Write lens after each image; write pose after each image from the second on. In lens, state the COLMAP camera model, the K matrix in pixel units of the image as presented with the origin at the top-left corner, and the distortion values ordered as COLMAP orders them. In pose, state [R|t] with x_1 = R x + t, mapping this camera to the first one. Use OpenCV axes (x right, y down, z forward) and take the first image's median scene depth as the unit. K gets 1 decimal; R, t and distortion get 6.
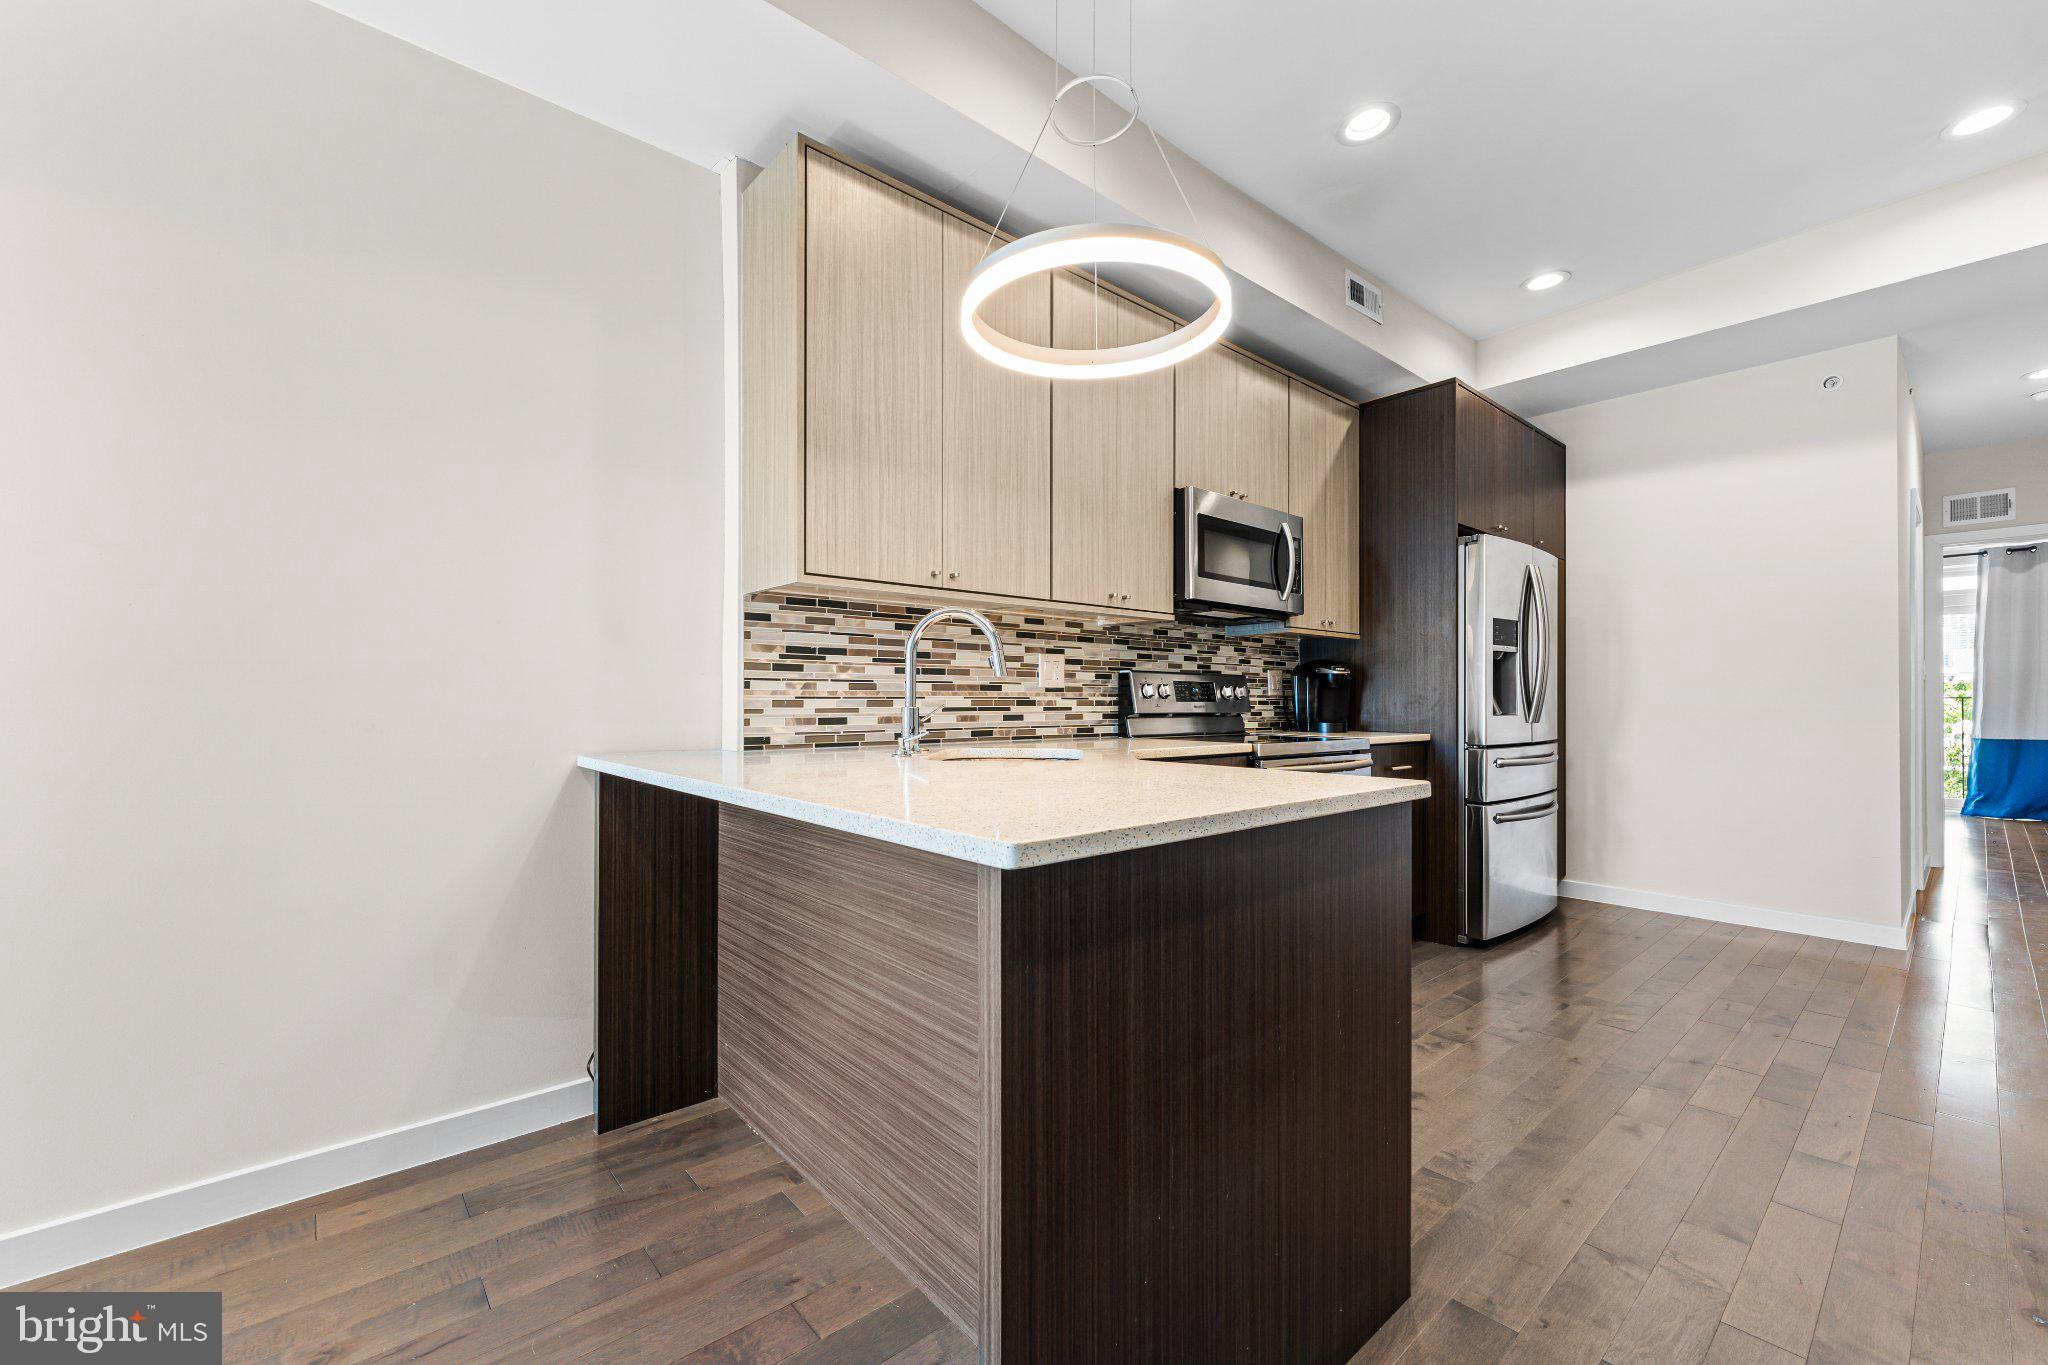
lens RADIAL K [[838.1, 0, 1017.8], [0, 838.1, 696.0], [0, 0, 1]] dist [-0.001108, 0.000126]
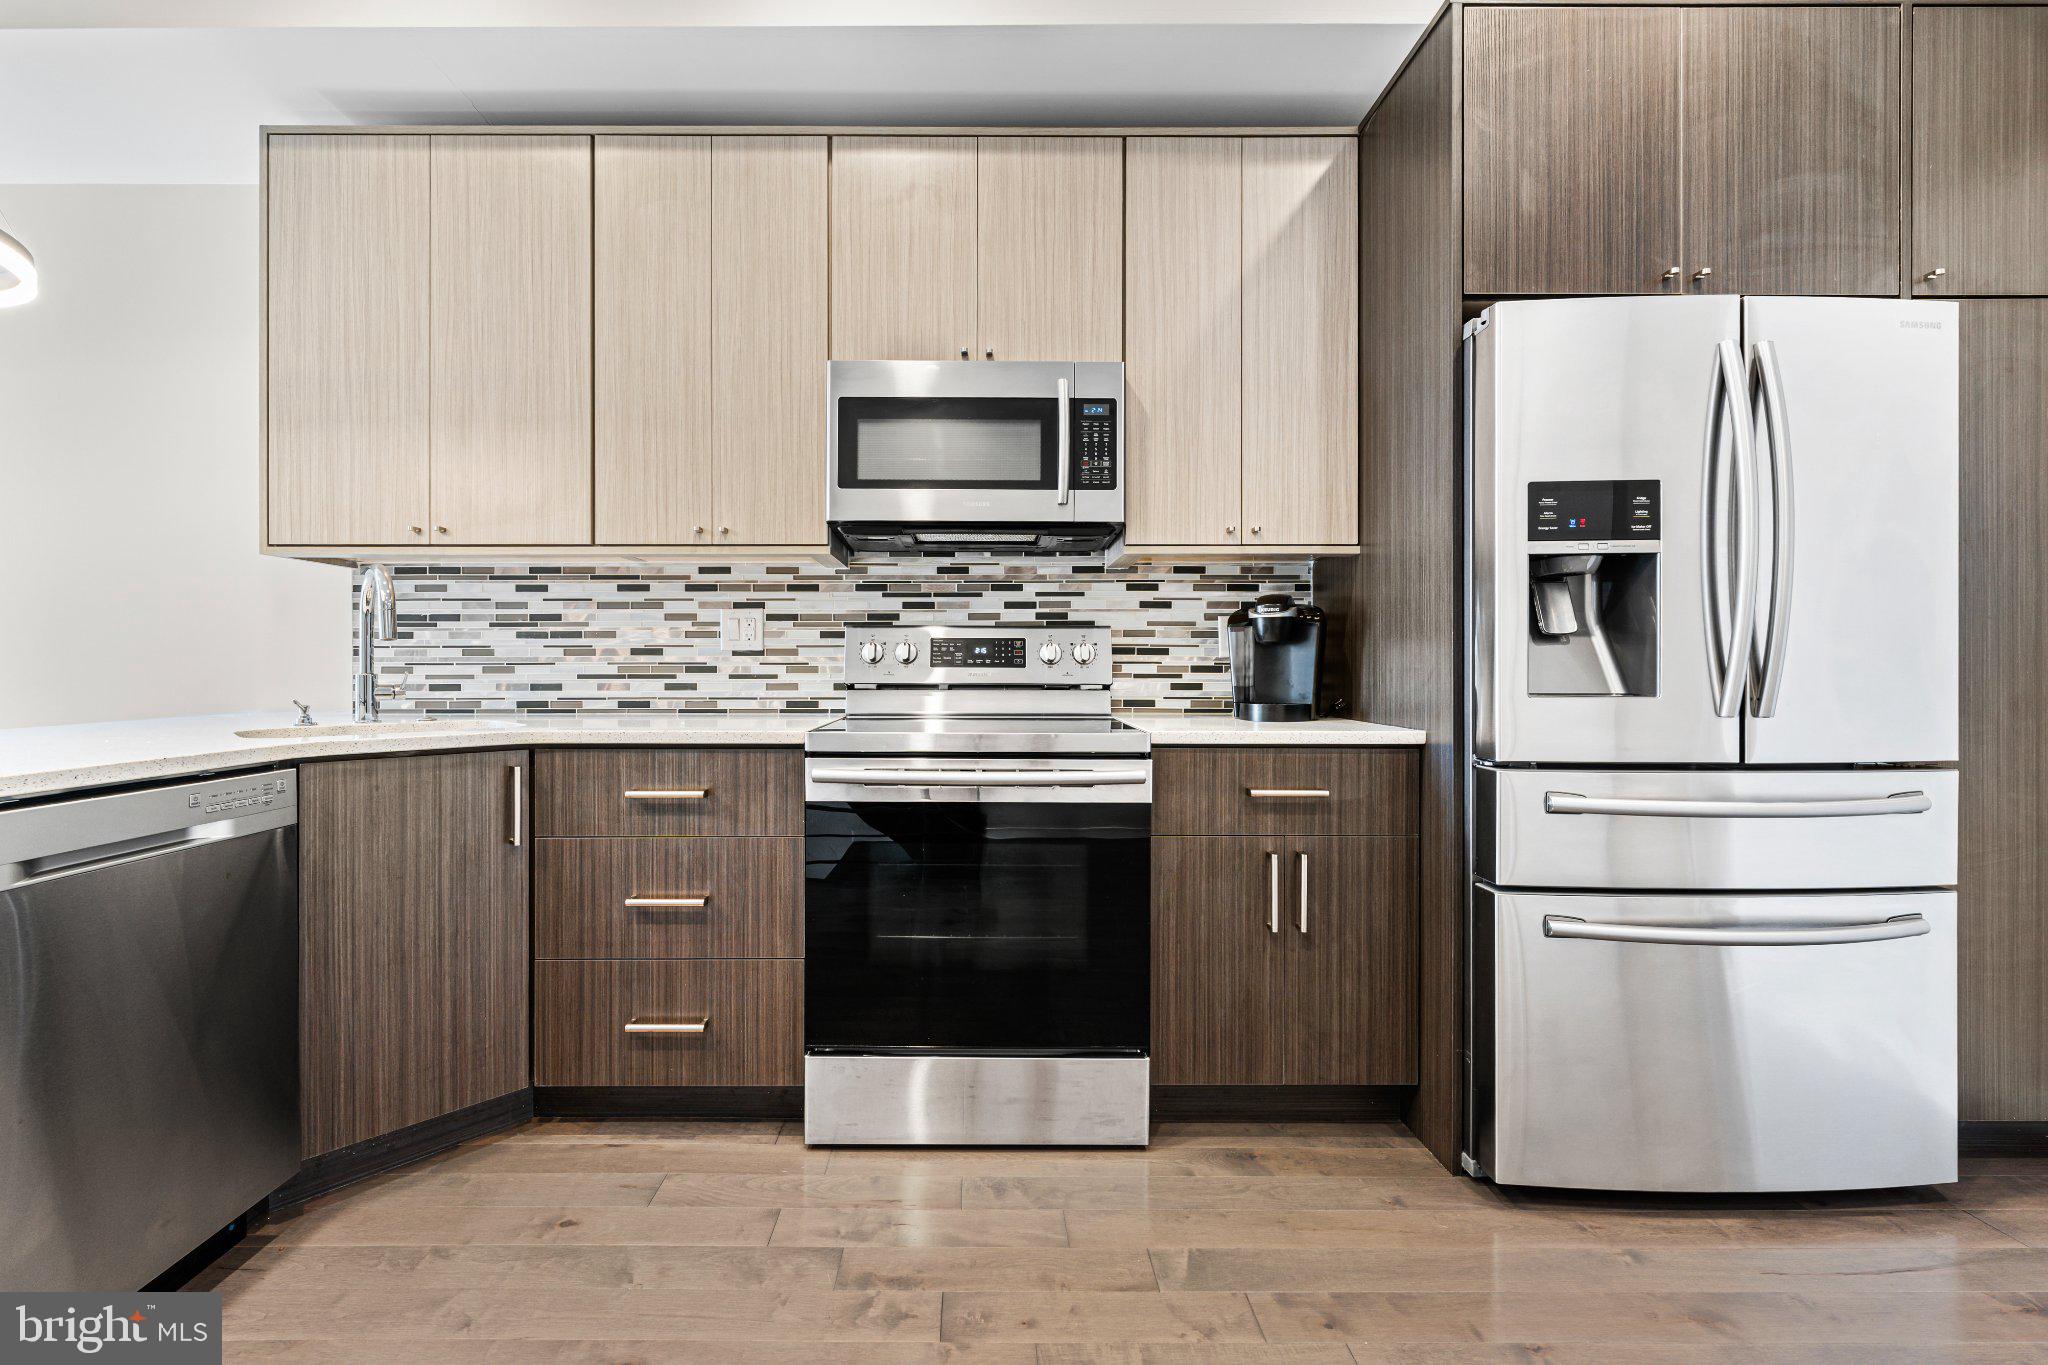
lens RADIAL K [[838.1, 0, 962.5], [0, 838.1, 668.7], [0, 0, 1]] dist [-0.001108, 0.000126]
pose [[0.753197, 0.000657, -0.657795, 0.672147], [0.005628, 0.999956, 0.007443, 0.002602], [0.657771, -0.009309, 0.753161, 0.485229]]
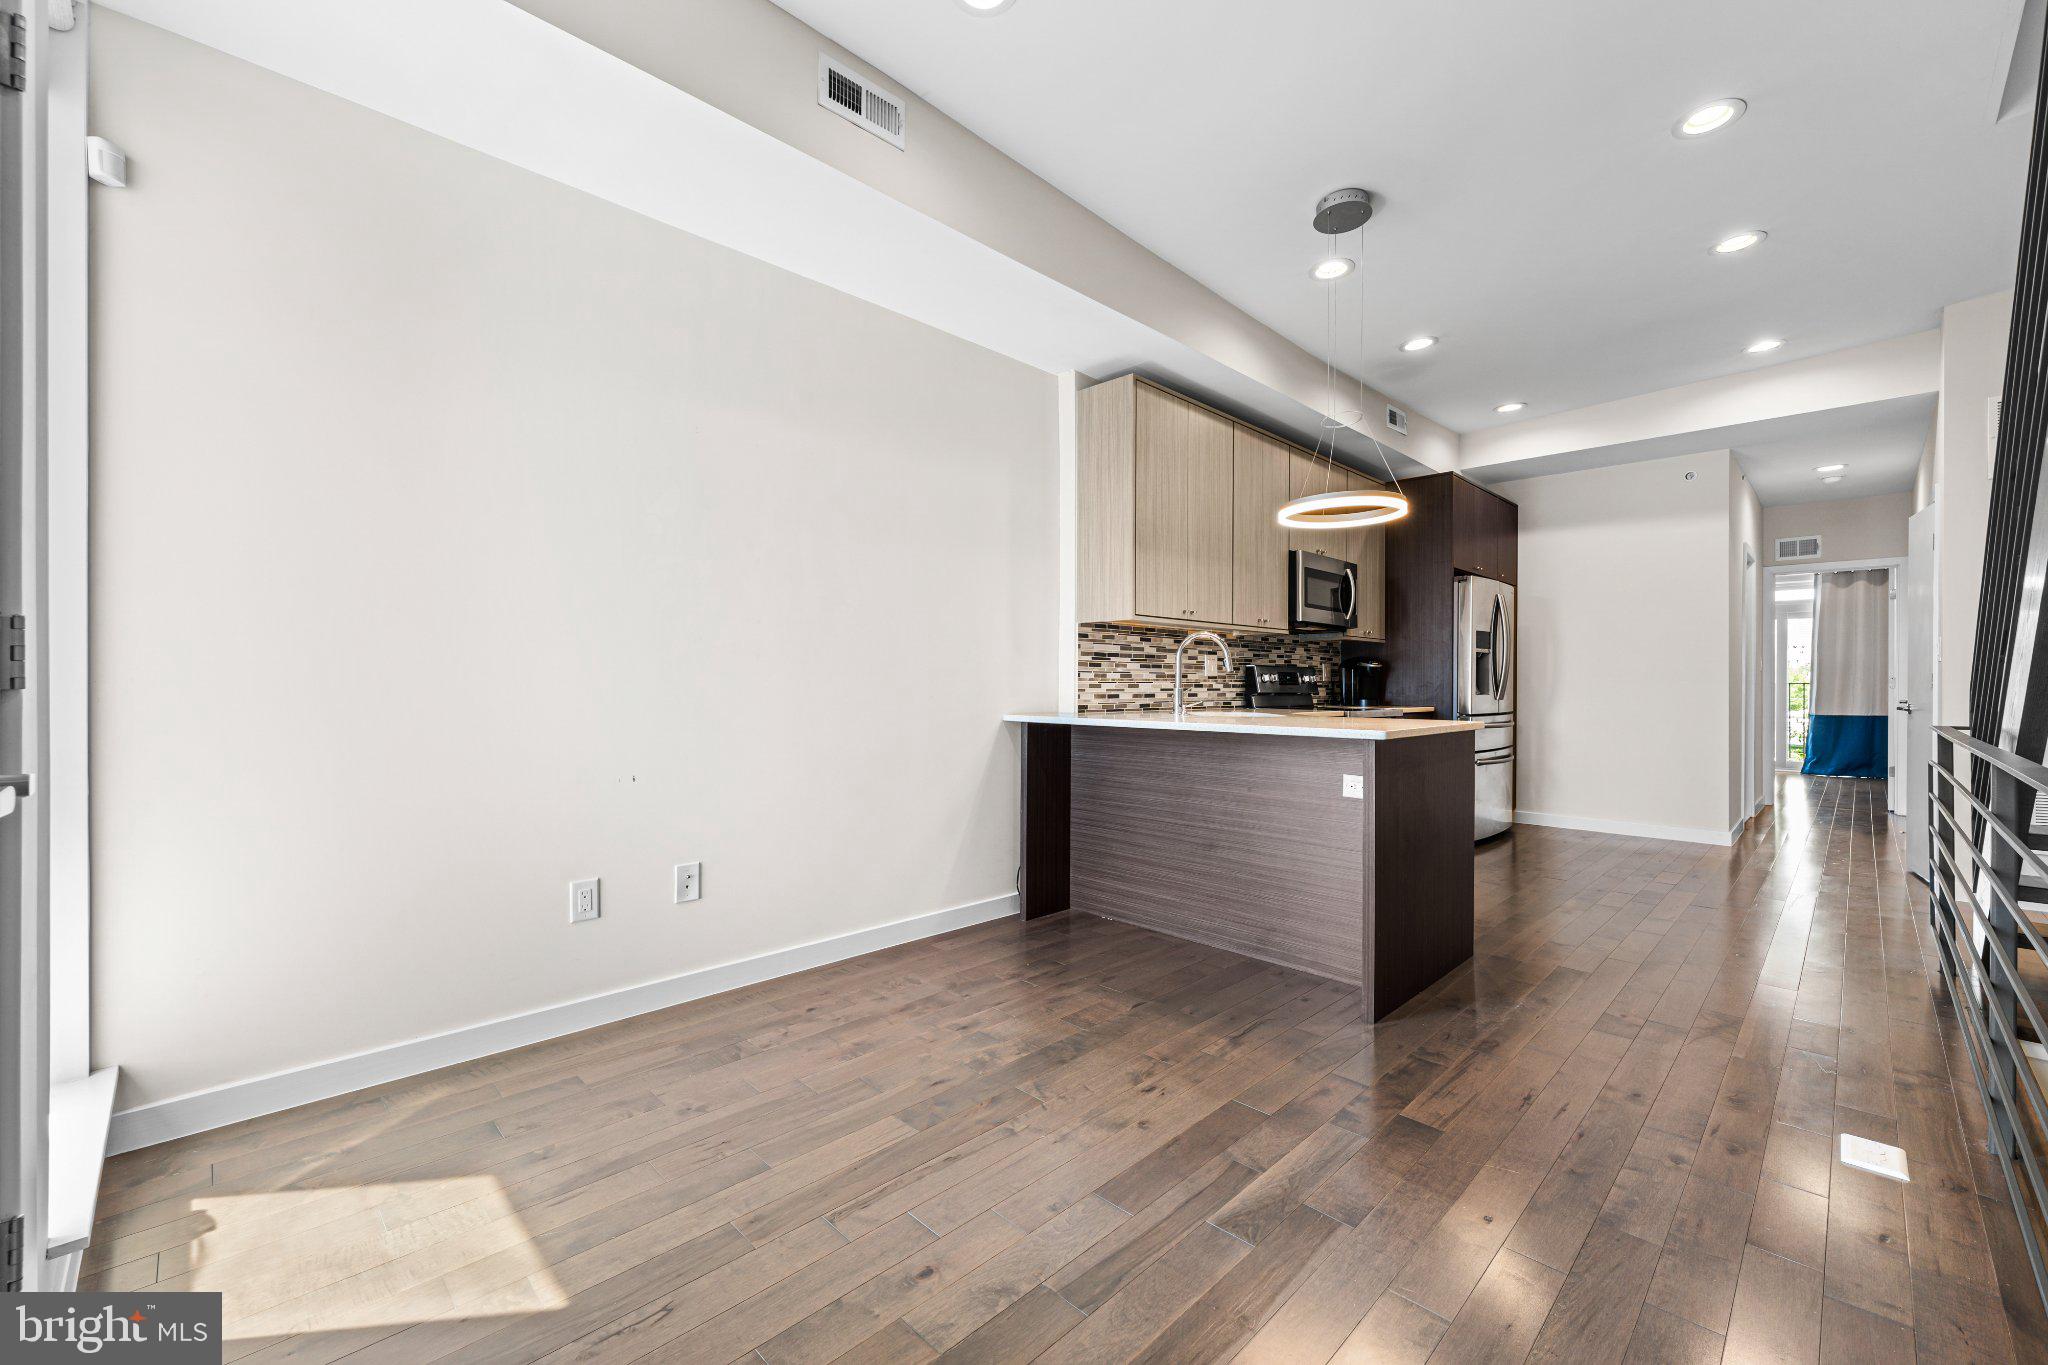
lens RADIAL K [[838.1, 0, 1009.9], [0, 838.1, 684.3], [0, 0, 1]] dist [-0.001108, 0.000126]
pose [[0.998212, 0.002399, 0.059724, -0.394231], [-0.002797, 0.999974, 0.006575, -0.003588], [-0.059706, -0.006730, 0.998193, -0.502075]]
